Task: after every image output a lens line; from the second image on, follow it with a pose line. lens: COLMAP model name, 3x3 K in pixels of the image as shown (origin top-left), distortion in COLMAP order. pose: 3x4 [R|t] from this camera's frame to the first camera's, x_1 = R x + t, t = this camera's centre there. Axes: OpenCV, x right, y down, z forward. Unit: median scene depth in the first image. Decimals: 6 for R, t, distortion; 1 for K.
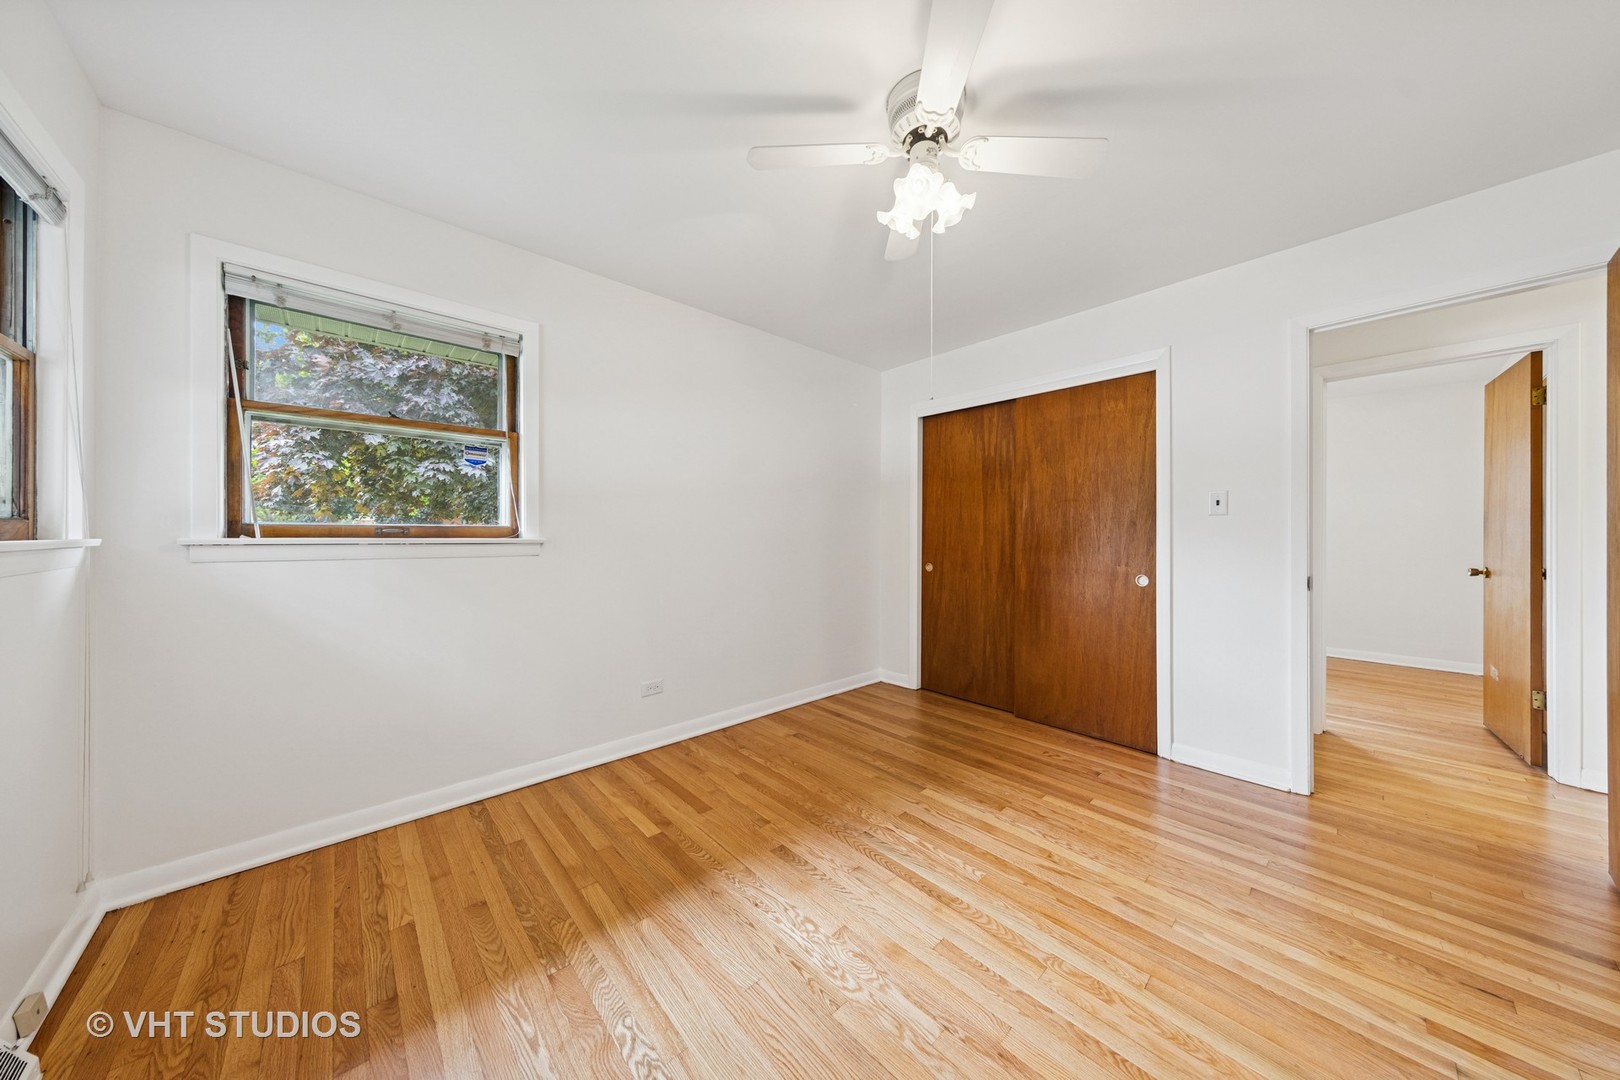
lens RADIAL K [[512.0, 0, 842.2], [0, 512.0, 534.2], [0, 0, 1]] dist [0.000193, -0.000006]
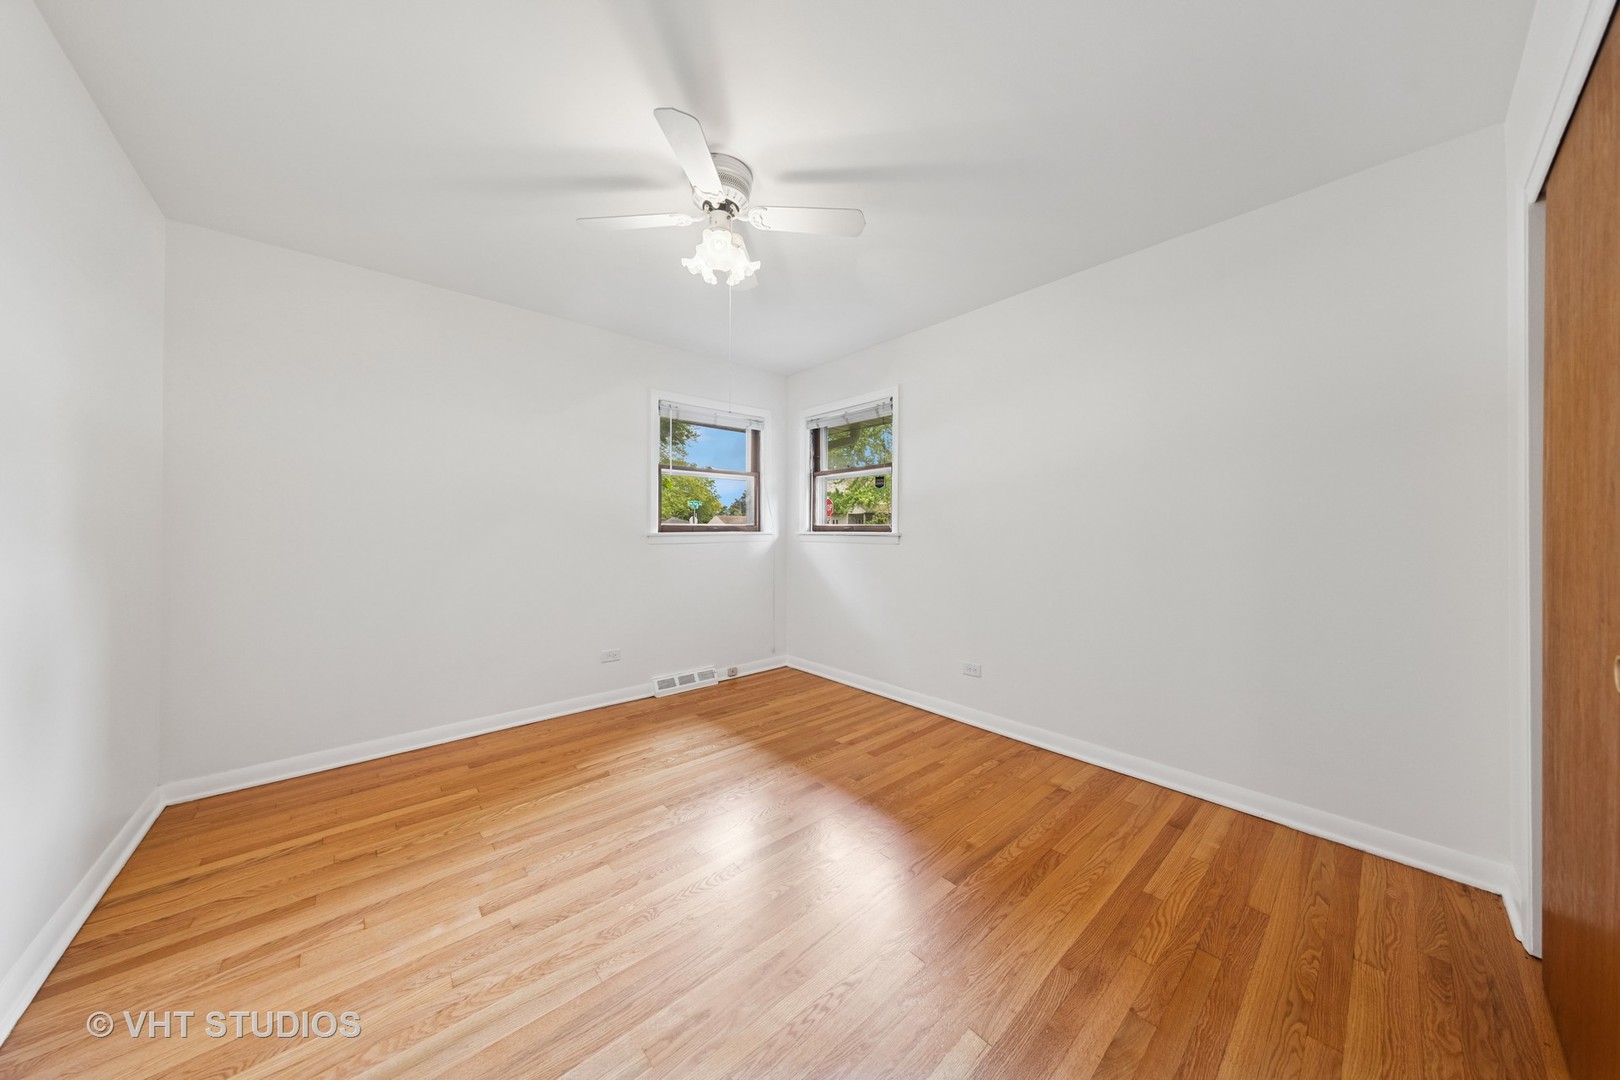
lens RADIAL K [[524.3, 0, 811.0], [0, 524.3, 533.5], [0, 0, 1]] dist [0.011134, -0.000127]
pose [[-0.050462, 0.008300, -0.998691, 0.993191], [-0.000163, 0.999965, 0.008318, -0.005425], [0.998726, 0.000583, -0.050459, 0.905830]]
